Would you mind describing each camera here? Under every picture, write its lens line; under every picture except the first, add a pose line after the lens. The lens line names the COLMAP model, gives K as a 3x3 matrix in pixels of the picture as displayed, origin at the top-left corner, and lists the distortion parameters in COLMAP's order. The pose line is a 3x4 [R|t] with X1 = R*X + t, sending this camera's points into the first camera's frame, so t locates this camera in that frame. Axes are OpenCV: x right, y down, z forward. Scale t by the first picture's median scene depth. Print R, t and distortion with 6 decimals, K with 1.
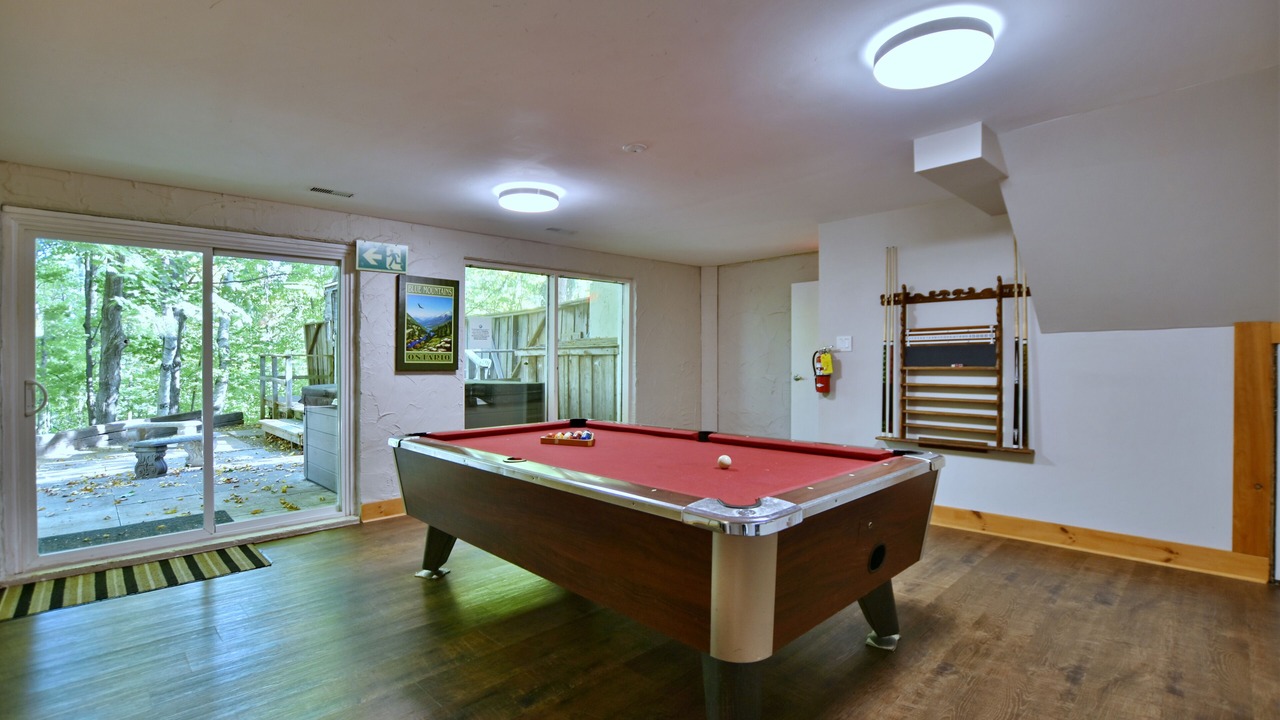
lens RADIAL K [[602.6, 0, 654.8], [0, 602.6, 370.0], [0, 0, 1]] dist [-0.012546, 0.000778]
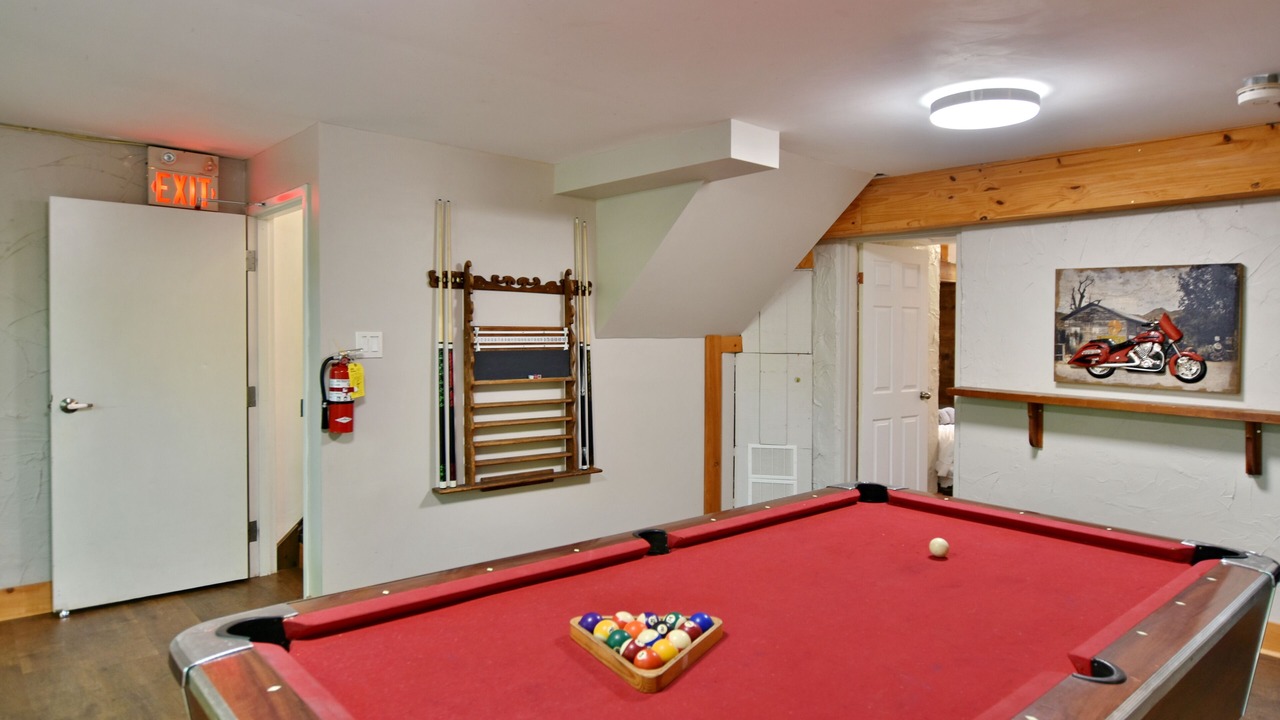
lens RADIAL K [[778.0, 0, 649.5], [0, 778.0, 365.7], [0, 0, 1]] dist [0.009204, 0.002455]
pose [[0.048238, -0.037974, 0.998114, -0.469025], [0.000284, 0.999278, 0.038005, -0.056873], [-0.998836, -0.001550, 0.048214, 0.758321]]
